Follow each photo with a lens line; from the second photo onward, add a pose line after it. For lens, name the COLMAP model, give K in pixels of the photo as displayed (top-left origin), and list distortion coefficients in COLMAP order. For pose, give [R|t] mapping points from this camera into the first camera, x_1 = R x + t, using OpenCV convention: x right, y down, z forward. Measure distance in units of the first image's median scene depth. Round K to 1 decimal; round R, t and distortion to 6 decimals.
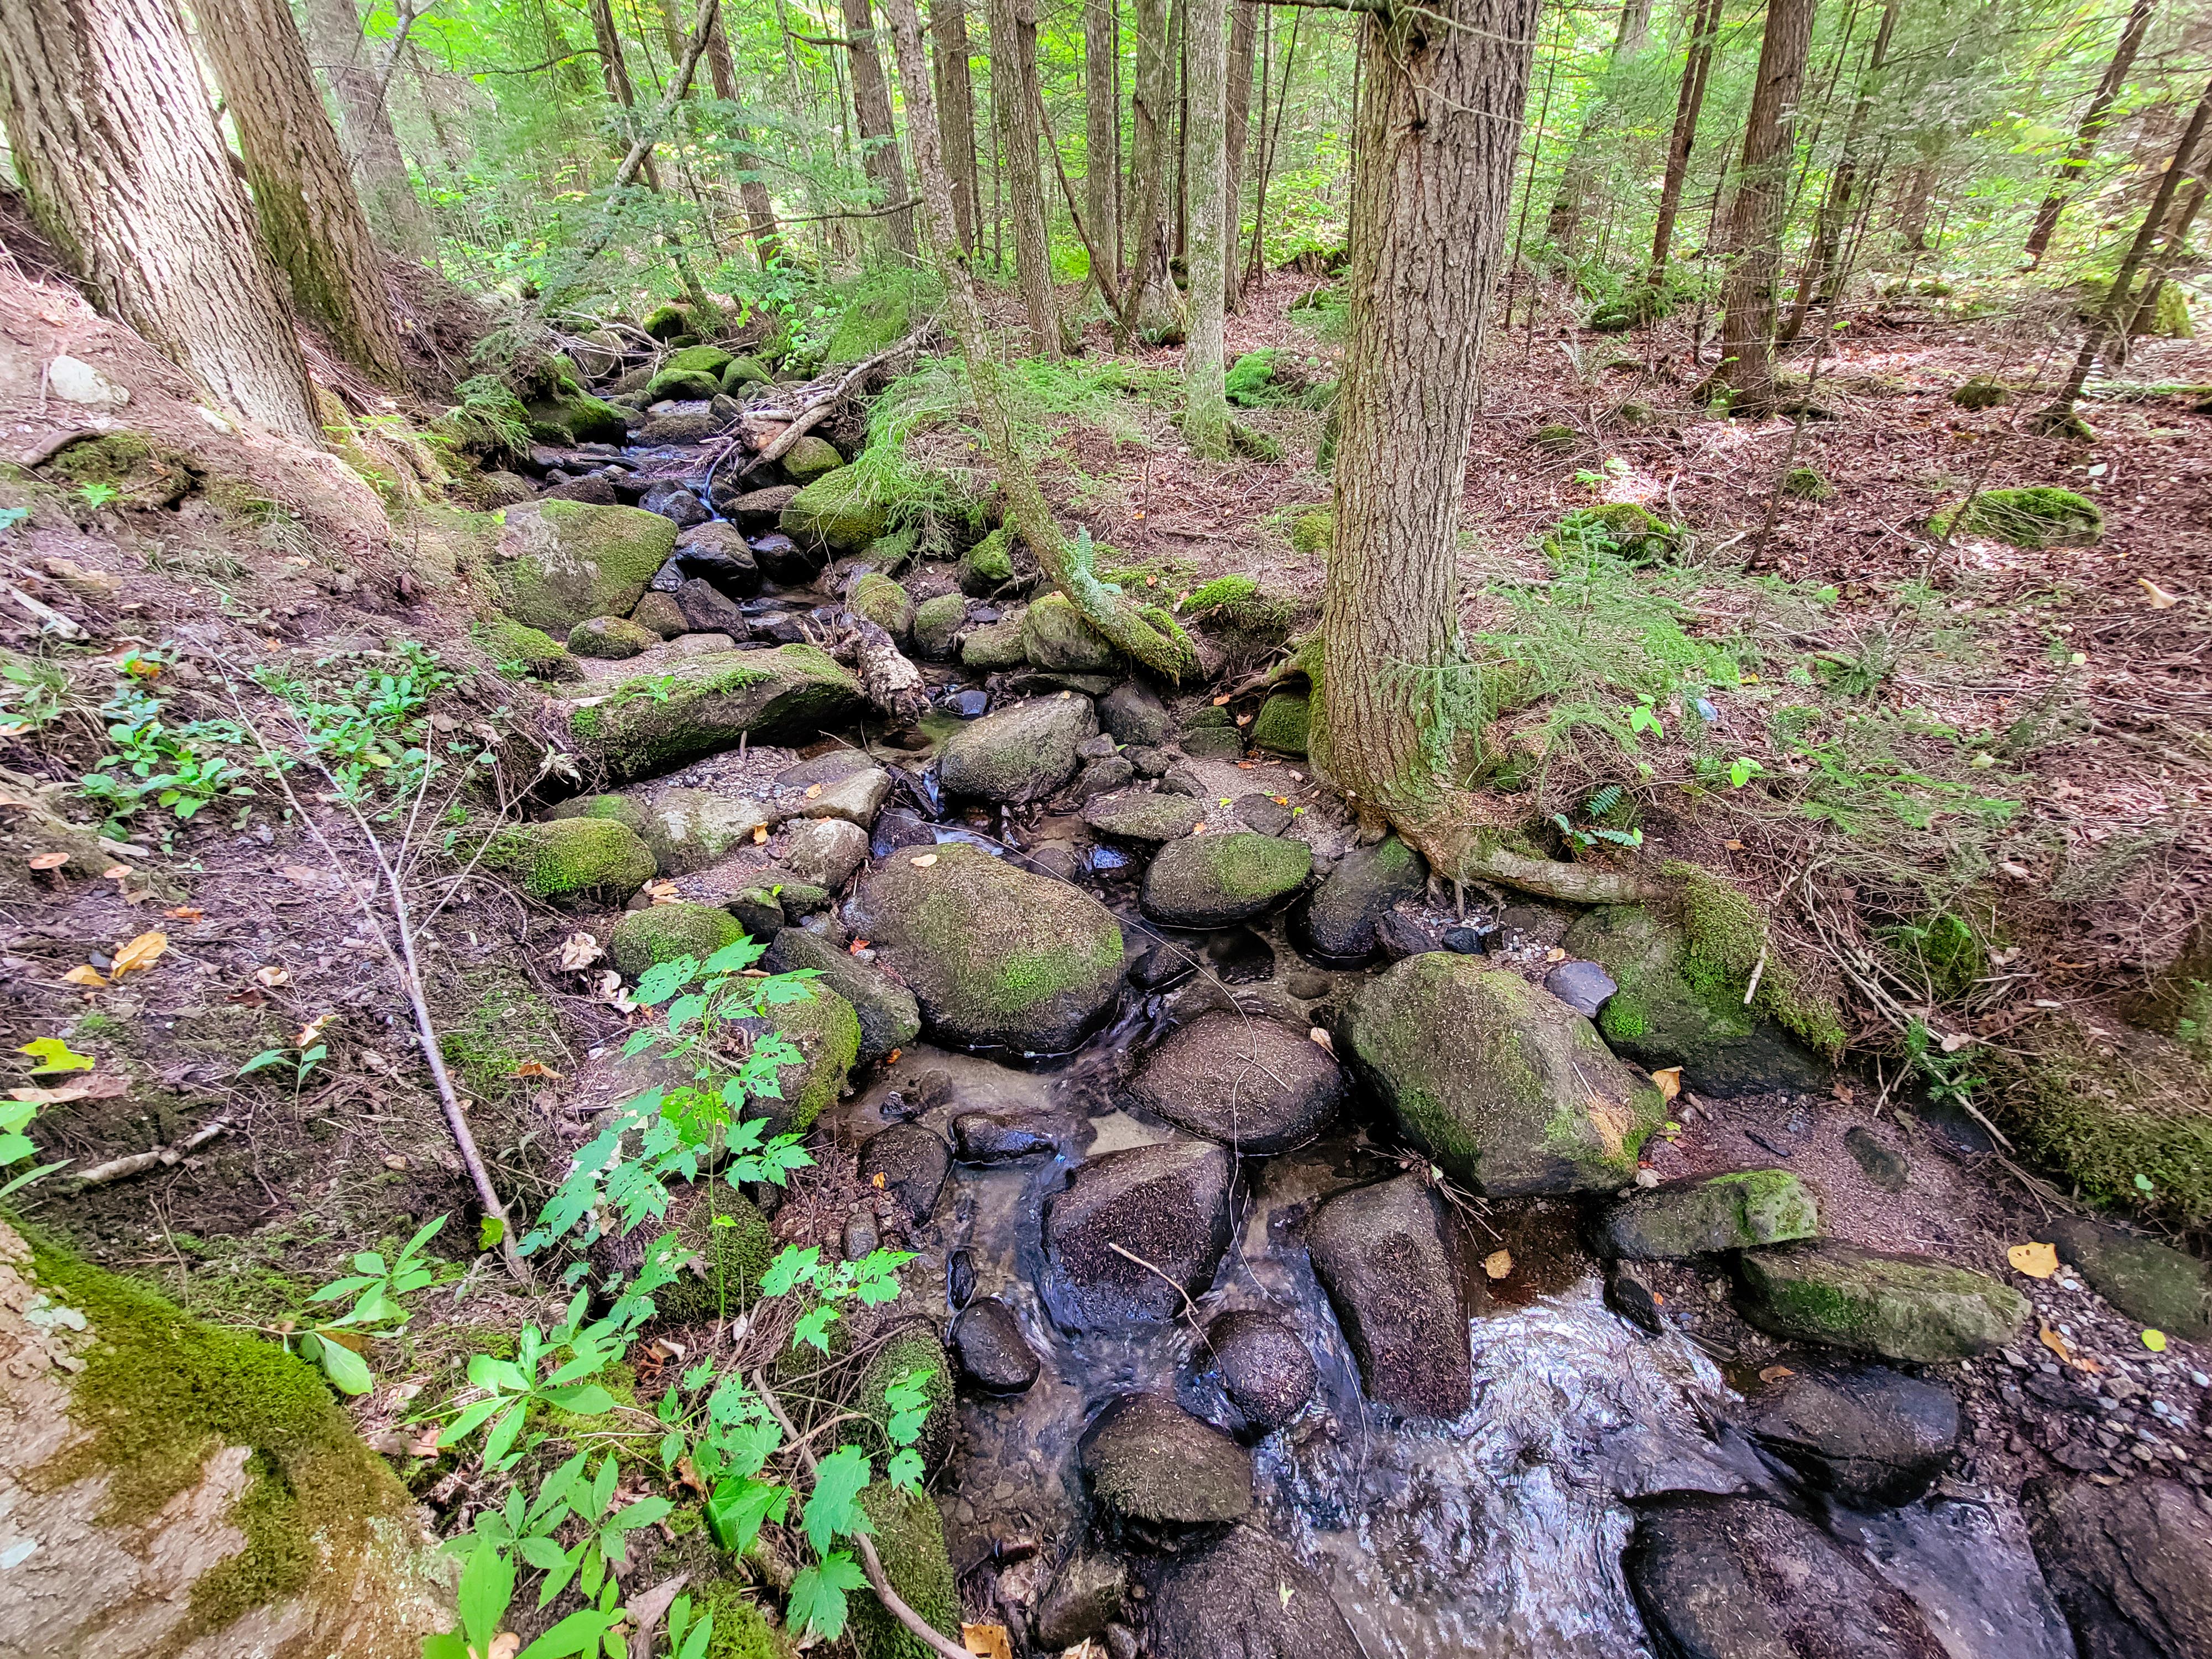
lens RADIAL K [[898.4, 0, 1110.7], [0, 898.4, 832.4], [0, 0, 1]] dist [-0.001069, -0.000350]
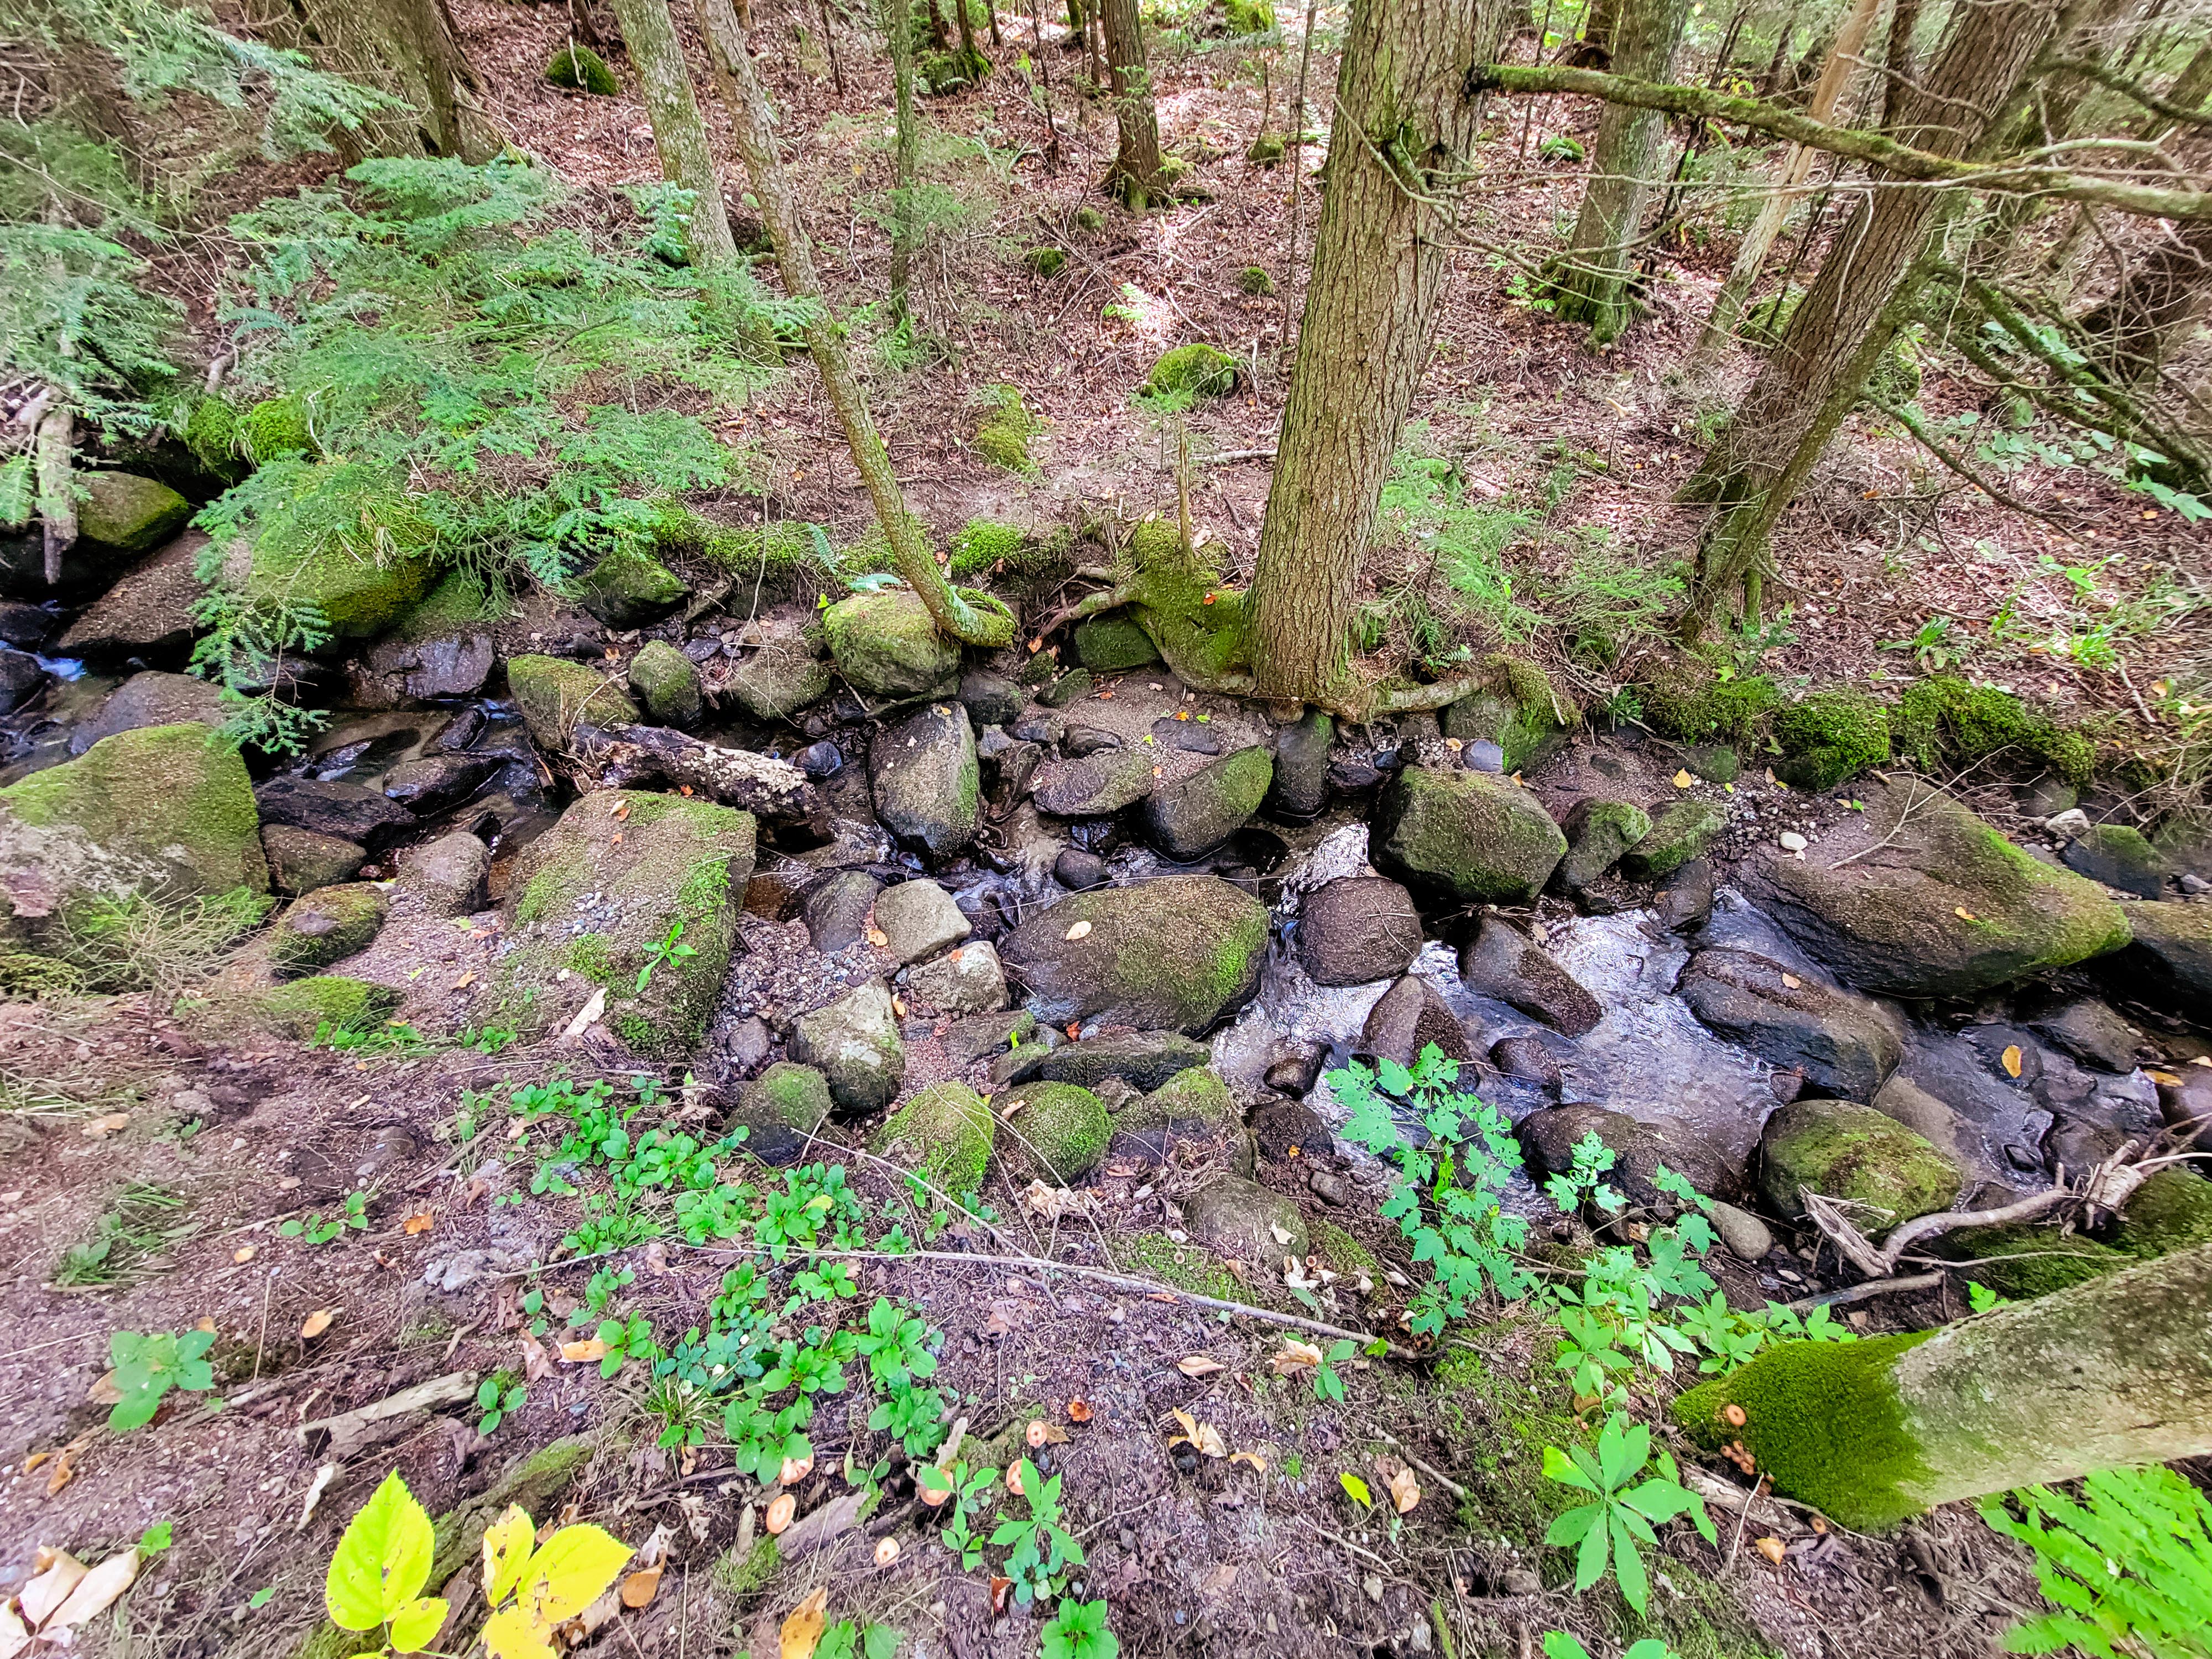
lens RADIAL K [[898.4, 0, 1109.6], [0, 898.4, 826.6], [0, 0, 1]] dist [-0.001069, -0.000350]
pose [[0.693144, -0.515520, 0.503777, -0.794248], [0.369214, 0.854194, 0.366105, -0.548746], [-0.619057, -0.067762, 0.782417, 0.172528]]
